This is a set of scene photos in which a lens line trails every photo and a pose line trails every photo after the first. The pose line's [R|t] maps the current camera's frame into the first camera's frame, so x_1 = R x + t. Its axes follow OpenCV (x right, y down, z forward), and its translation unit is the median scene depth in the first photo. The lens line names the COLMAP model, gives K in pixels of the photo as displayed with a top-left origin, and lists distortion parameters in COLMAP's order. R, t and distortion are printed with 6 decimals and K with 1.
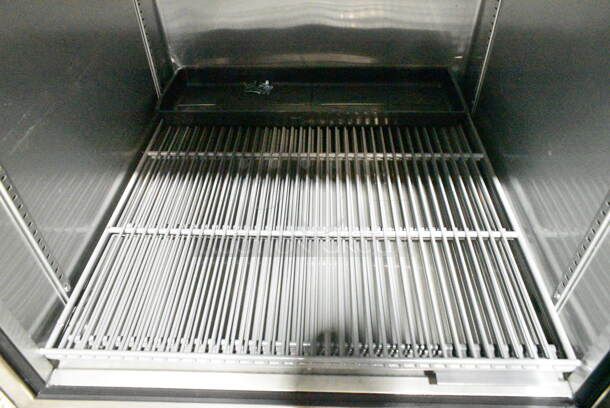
lens RADIAL K [[477.7, 0, 307.5], [0, 477.7, 198.1], [0, 0, 1]] dist [-0.013568, 0.009190]
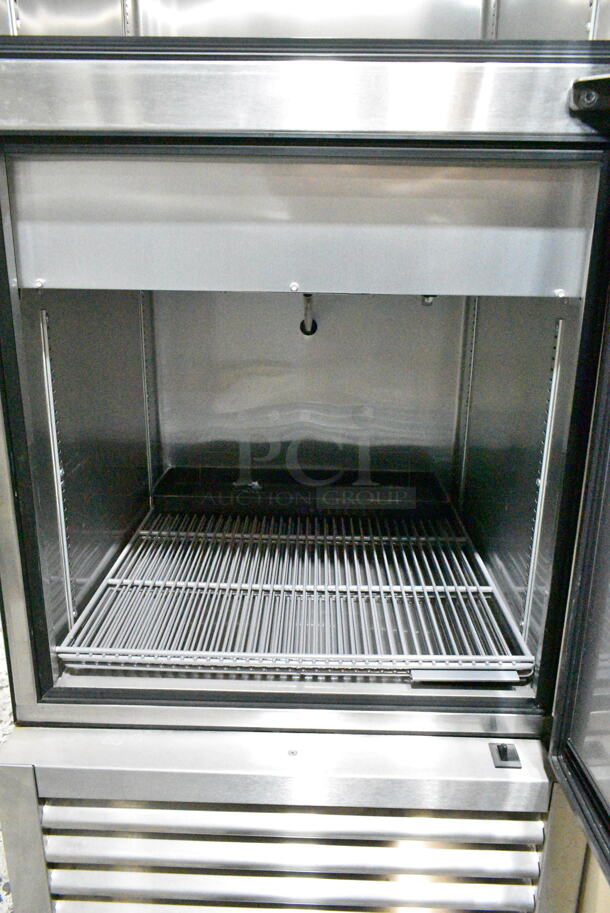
lens RADIAL K [[715.0, 0, 302.9], [0, 715.0, 461.7], [0, 0, 1]] dist [-0.013568, 0.009190]
pose [[0.999396, 0.028121, 0.020404, -0.025479], [-0.017439, 0.913945, -0.405464, 0.439353], [-0.030050, 0.404864, 0.913883, -0.533190]]
